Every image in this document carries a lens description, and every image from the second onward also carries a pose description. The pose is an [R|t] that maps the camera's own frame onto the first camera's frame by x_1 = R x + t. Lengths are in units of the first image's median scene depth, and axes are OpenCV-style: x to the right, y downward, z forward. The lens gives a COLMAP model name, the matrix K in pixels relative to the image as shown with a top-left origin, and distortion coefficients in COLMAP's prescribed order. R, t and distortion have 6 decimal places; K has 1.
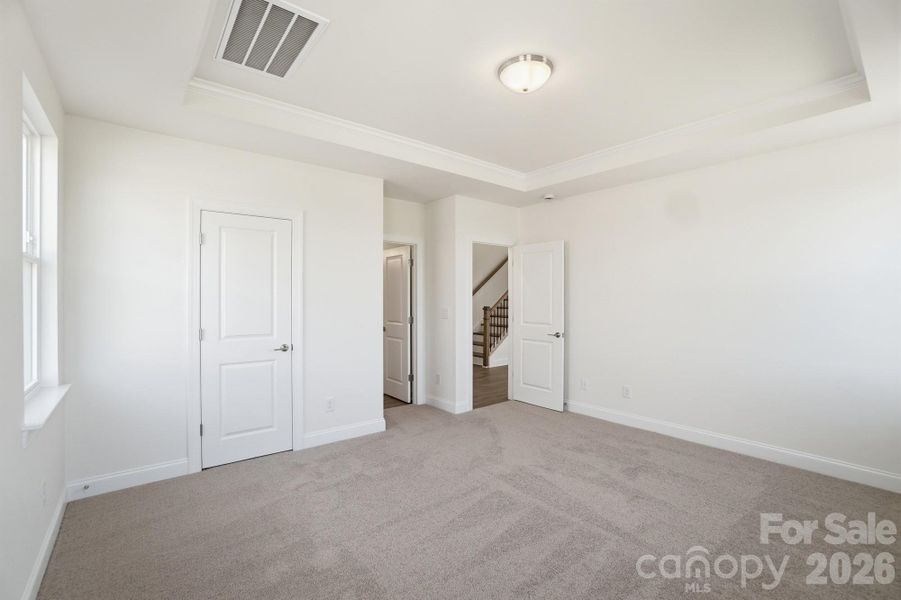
lens RADIAL K [[400.1, 0, 446.0], [0, 400.1, 297.4], [0, 0, 1]] dist [-0.062247, 0.022048]
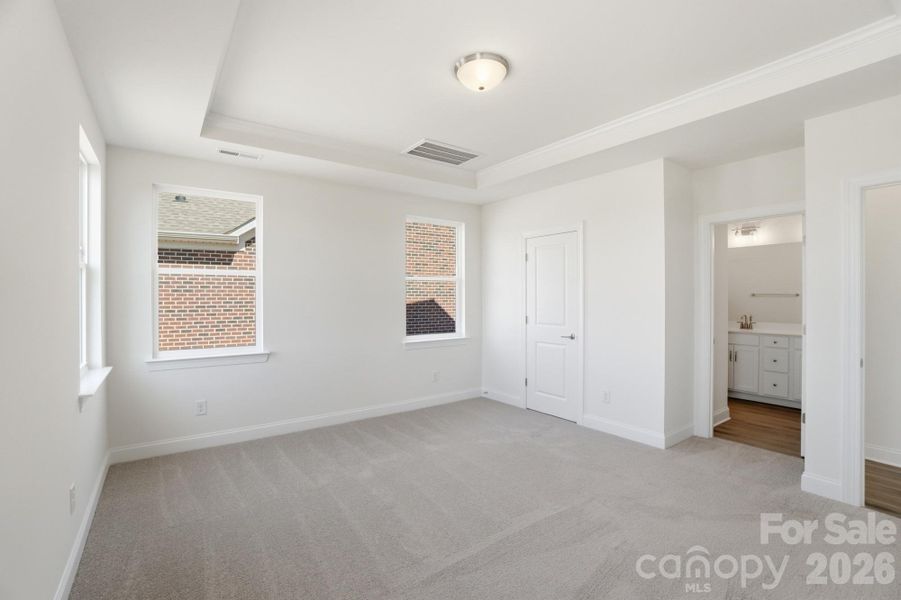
lens RADIAL K [[400.1, 0, 446.0], [0, 400.1, 297.4], [0, 0, 1]] dist [-0.062247, 0.022048]
pose [[-0.056011, -0.016913, -0.998287, 0.926371], [-0.009334, 0.999822, -0.016415, 0.033409], [0.998386, 0.008398, -0.056159, 0.741133]]
